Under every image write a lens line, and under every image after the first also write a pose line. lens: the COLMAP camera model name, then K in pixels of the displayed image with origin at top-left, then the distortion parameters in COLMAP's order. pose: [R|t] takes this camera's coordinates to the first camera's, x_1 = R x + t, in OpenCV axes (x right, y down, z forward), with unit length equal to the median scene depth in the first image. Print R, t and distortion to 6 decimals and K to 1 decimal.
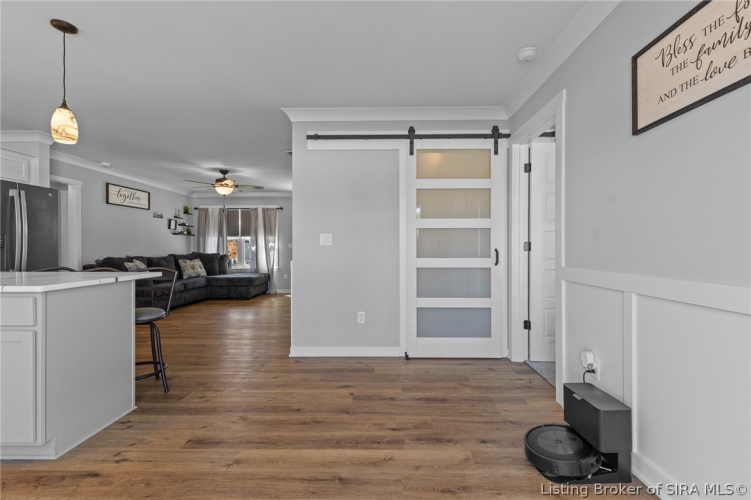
lens RADIAL K [[337.6, 0, 380.5], [0, 337.6, 247.8], [0, 0, 1]] dist [0.008941, -0.003345]
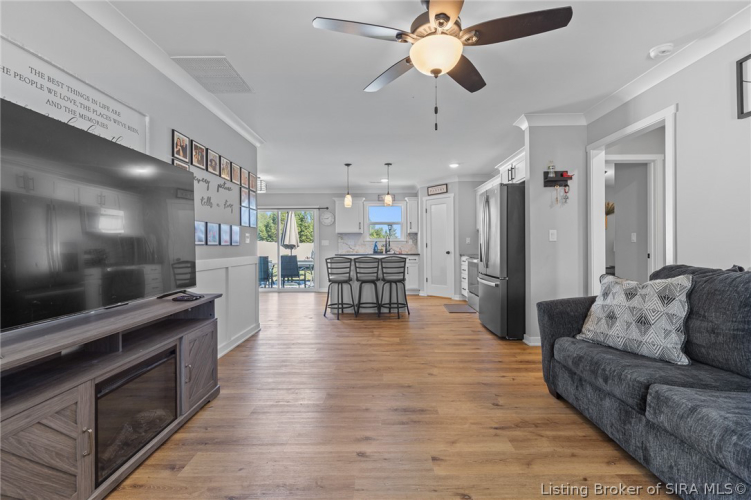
lens RADIAL K [[337.6, 0, 381.0], [0, 337.6, 245.6], [0, 0, 1]] dist [0.008941, -0.003345]
pose [[-0.999867, 0.007271, -0.014631, -0.401189], [0.007301, 0.999971, -0.002009, 0.002246], [0.014616, -0.002115, -0.999891, 1.295851]]
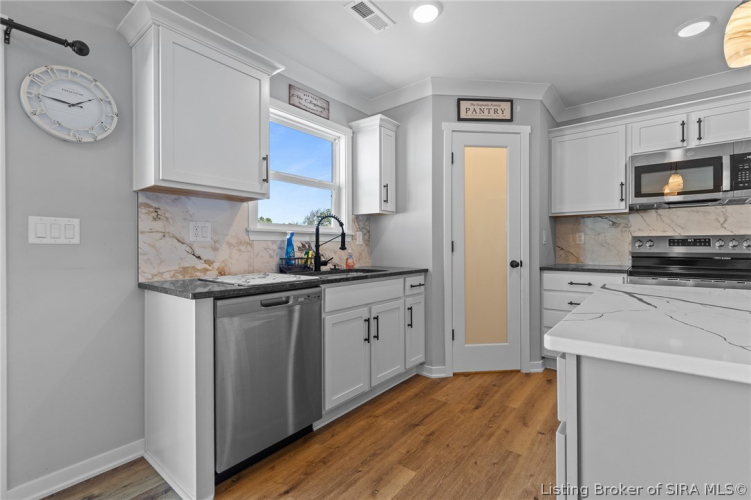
lens RADIAL K [[337.6, 0, 380.9], [0, 337.6, 248.2], [0, 0, 1]] dist [0.008941, -0.003345]
pose [[-0.608417, 0.005090, -0.793601, -0.146036], [0.002756, 0.999987, 0.004301, -0.000039], [0.793613, 0.000429, -0.608423, 0.301506]]
